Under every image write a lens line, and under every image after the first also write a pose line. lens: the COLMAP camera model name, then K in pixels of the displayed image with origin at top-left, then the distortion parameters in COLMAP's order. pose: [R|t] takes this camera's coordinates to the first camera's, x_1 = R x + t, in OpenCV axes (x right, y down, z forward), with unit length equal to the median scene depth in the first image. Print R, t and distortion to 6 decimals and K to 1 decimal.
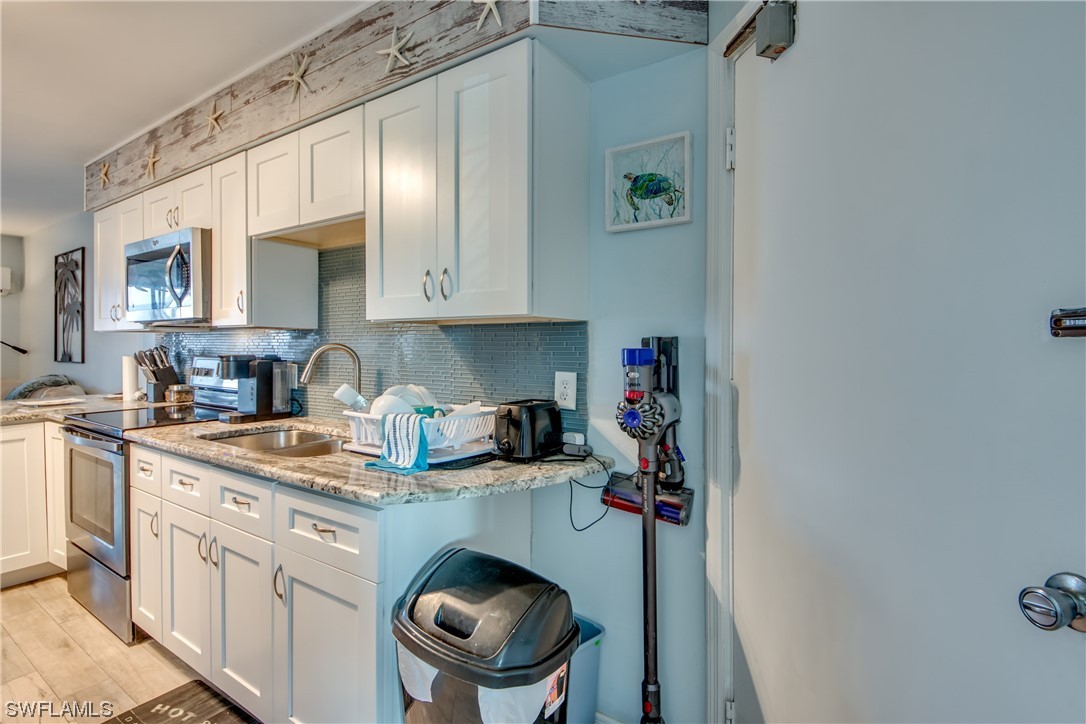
lens RADIAL K [[488.2, 0, 525.1], [0, 488.2, 346.8], [0, 0, 1]] dist [0.018721, -0.016343]
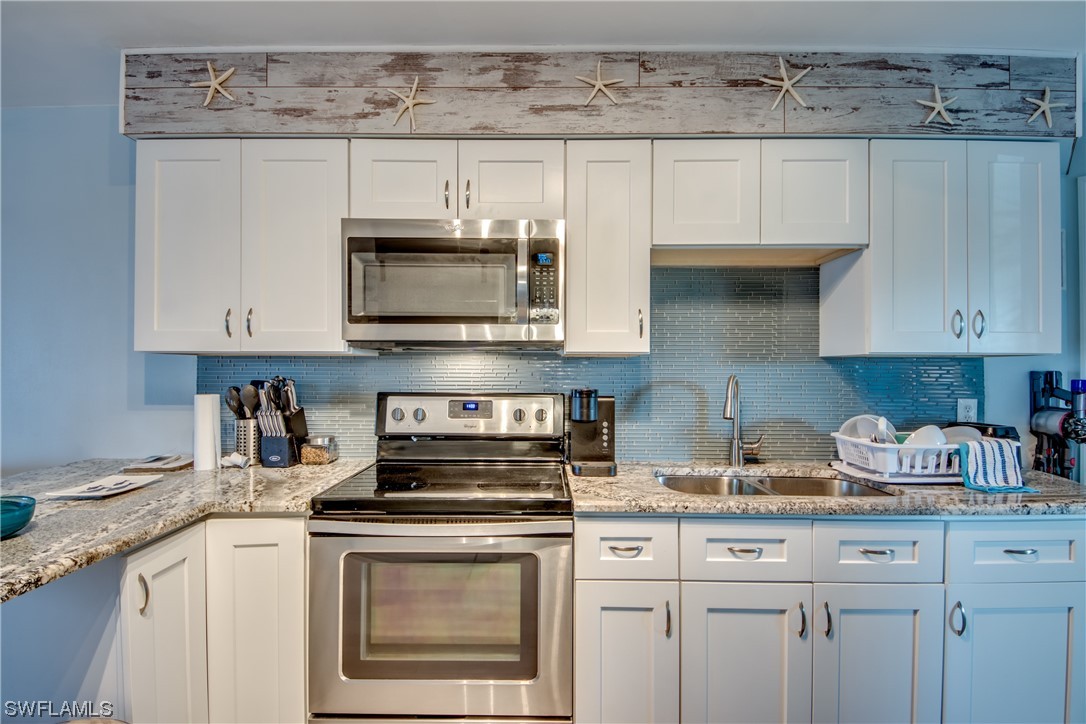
lens RADIAL K [[488.2, 0, 547.1], [0, 488.2, 369.3], [0, 0, 1]] dist [0.018721, -0.016343]
pose [[0.840393, 0.001680, 0.541974, -1.452874], [0.000359, 0.999993, -0.003657, -0.017817], [-0.541977, 0.003268, 0.840387, 0.516369]]
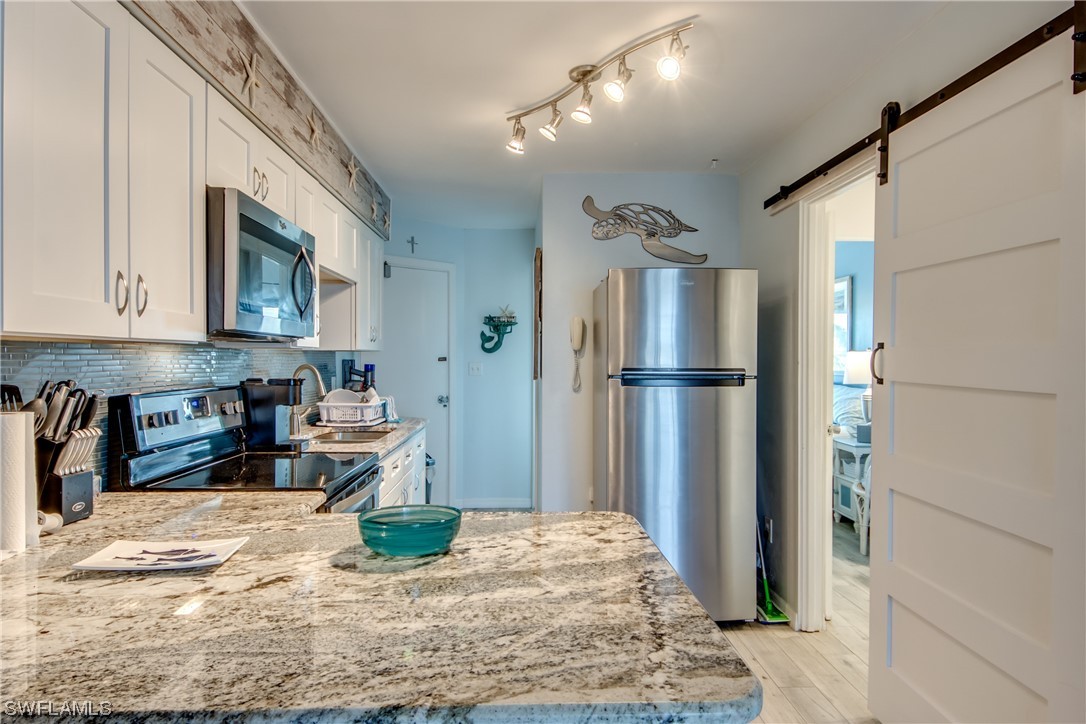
lens RADIAL K [[614.1, 0, 541.1], [0, 614.1, 365.4], [0, 0, 1]] dist [0.019875, -0.001606]
pose [[-0.570731, -0.015539, 0.820990, -2.424187], [-0.005660, 0.999872, 0.014991, -0.036972], [-0.821117, 0.003909, -0.570746, 1.707156]]
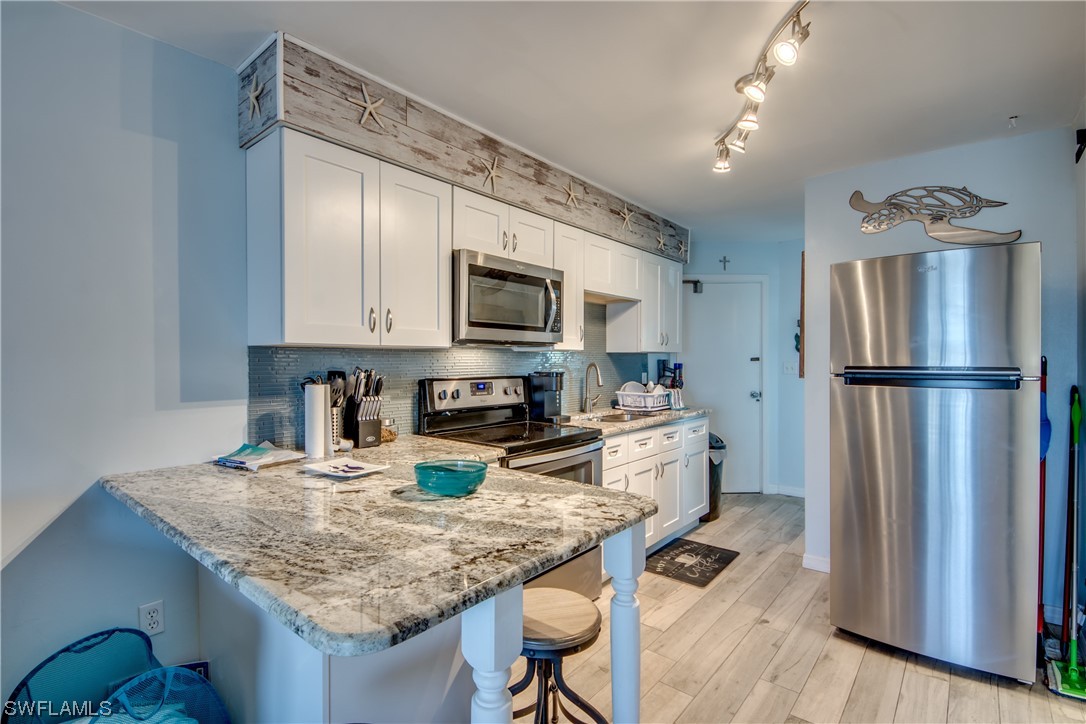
lens RADIAL K [[488.2, 0, 565.0], [0, 488.2, 365.0], [0, 0, 1]] dist [0.018721, -0.016343]
pose [[0.095424, -0.013978, 0.995339, -2.530794], [0.002984, 0.999901, 0.013756, -0.027314], [-0.995432, 0.001657, 0.095457, 1.150662]]
